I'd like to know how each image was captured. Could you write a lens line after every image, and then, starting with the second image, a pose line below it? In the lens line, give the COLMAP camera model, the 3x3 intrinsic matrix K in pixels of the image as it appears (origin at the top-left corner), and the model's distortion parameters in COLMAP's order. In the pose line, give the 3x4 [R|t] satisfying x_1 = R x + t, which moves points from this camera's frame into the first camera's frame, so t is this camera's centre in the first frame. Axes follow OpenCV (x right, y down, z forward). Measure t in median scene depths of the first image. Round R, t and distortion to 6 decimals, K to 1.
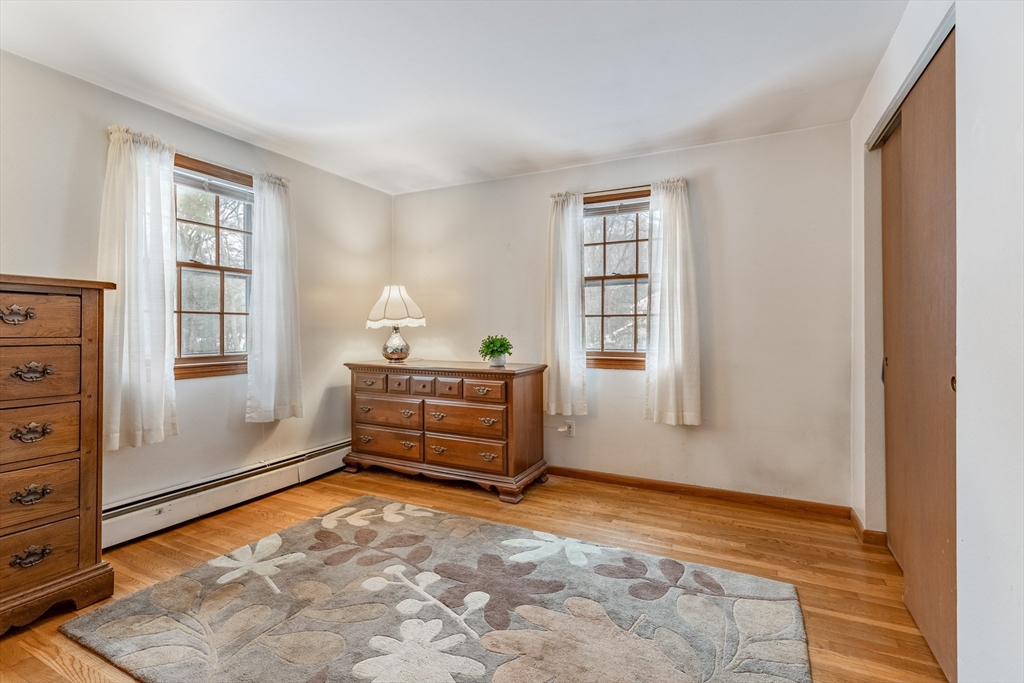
lens RADIAL K [[469.4, 0, 507.0], [0, 469.4, 333.6], [0, 0, 1]] dist [0.007197, -0.001904]
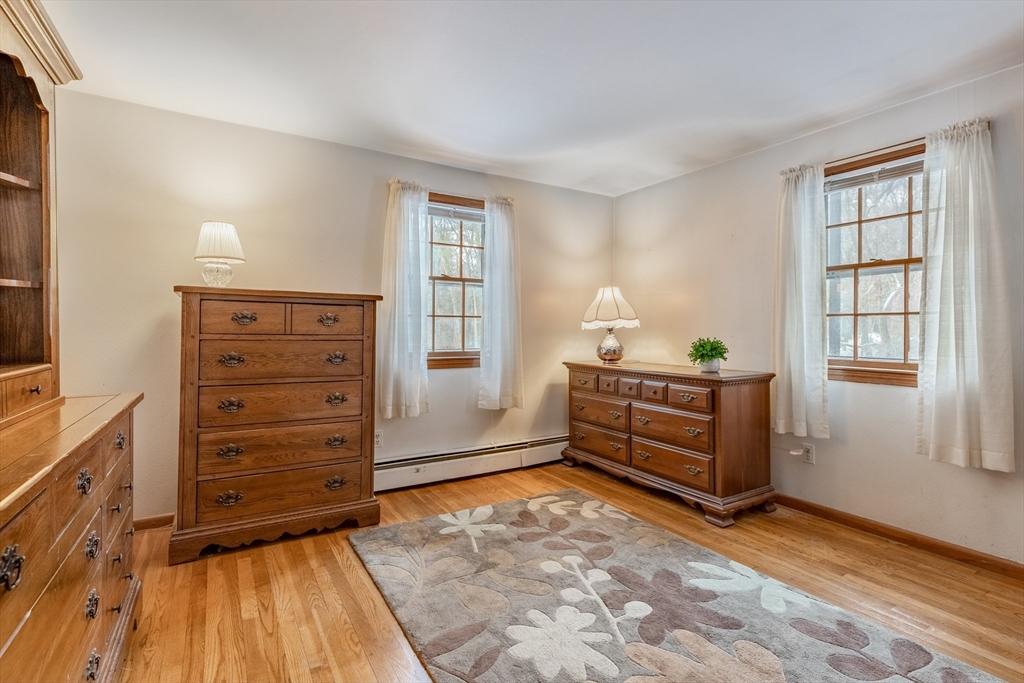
lens RADIAL K [[469.4, 0, 477.0], [0, 469.4, 330.4], [0, 0, 1]] dist [0.007197, -0.001904]
pose [[0.842591, 0.005393, -0.538527, 0.105490], [-0.010255, 0.999929, -0.006033, -0.000547], [0.538456, 0.010606, 0.842587, -0.002783]]
